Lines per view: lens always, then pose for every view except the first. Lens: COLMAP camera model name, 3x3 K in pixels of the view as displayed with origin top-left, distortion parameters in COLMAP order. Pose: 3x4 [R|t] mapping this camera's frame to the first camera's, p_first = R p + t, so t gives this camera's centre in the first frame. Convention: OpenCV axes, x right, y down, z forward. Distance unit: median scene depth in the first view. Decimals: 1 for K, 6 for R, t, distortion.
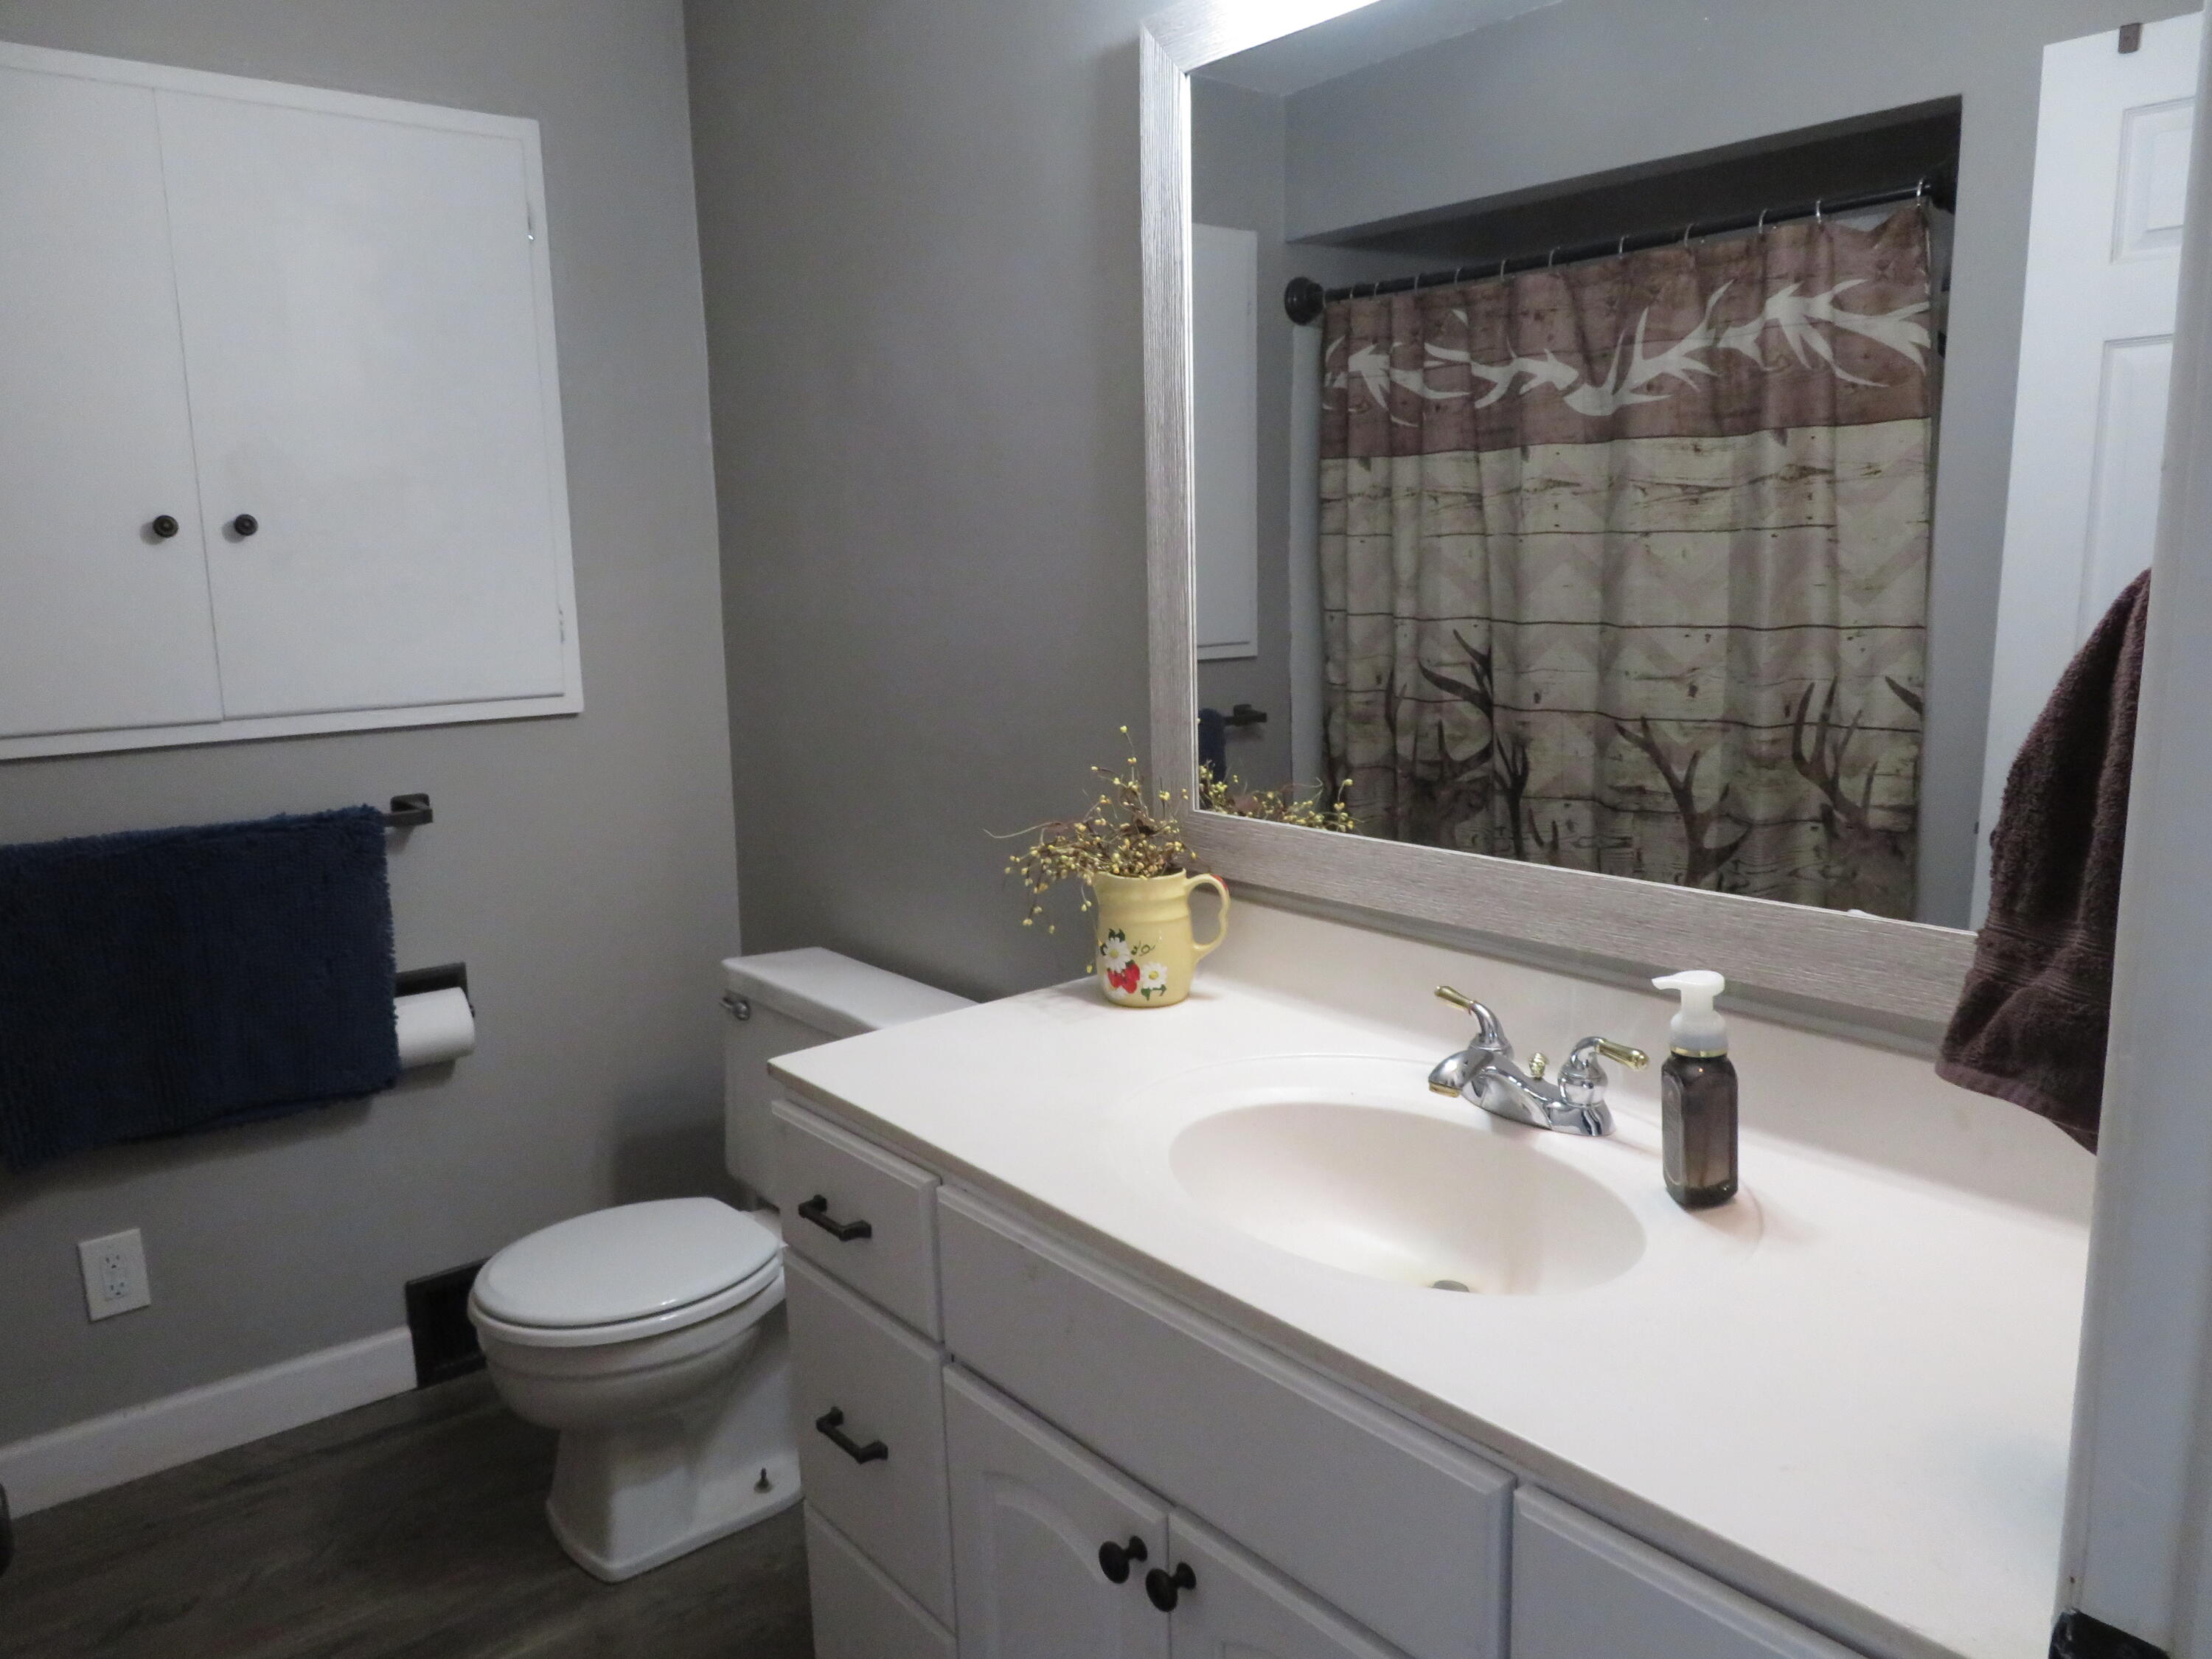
lens RADIAL K [[1582.6, 0, 1105.6], [0, 1582.6, 833.3], [0, 0, 1]] dist [-0.013644, 0.003506]
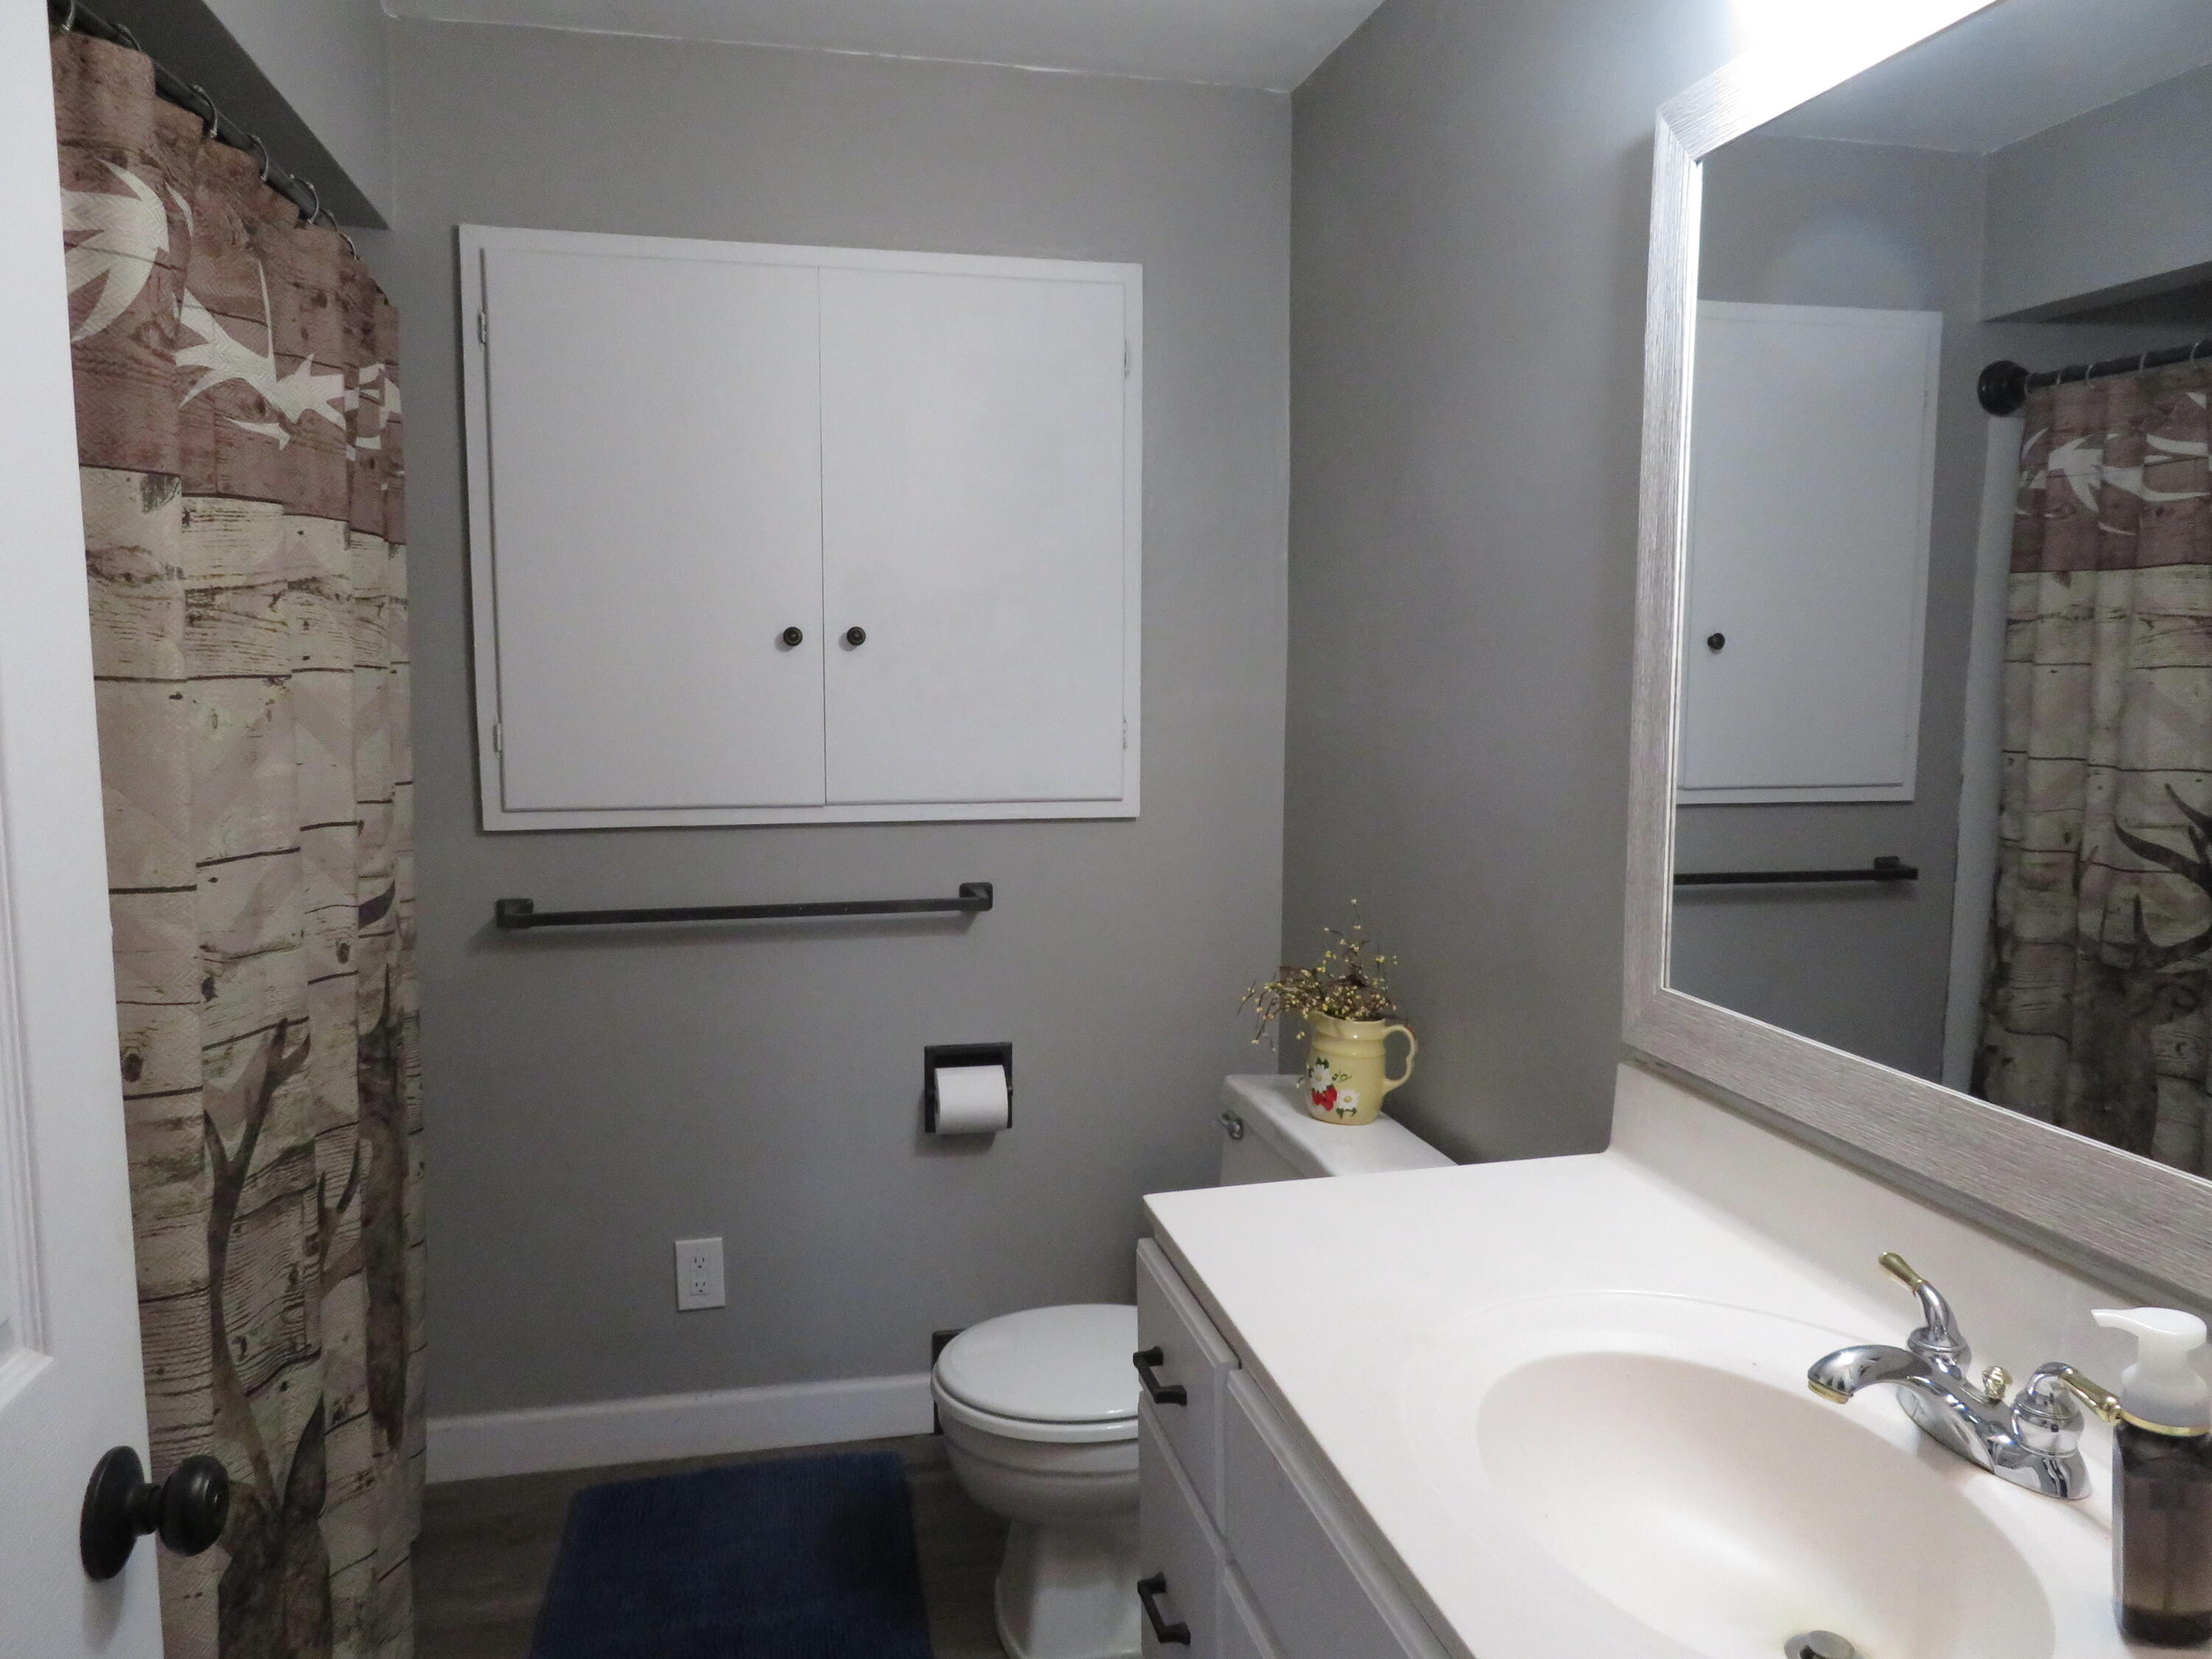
lens RADIAL K [[1582.6, 0, 1105.6], [0, 1582.6, 833.3], [0, 0, 1]] dist [-0.013644, 0.003506]
pose [[0.892493, 0.072501, -0.445197, 0.097796], [-0.098273, 0.994542, -0.035048, -0.023143], [0.440226, 0.075031, 0.894747, 0.049326]]
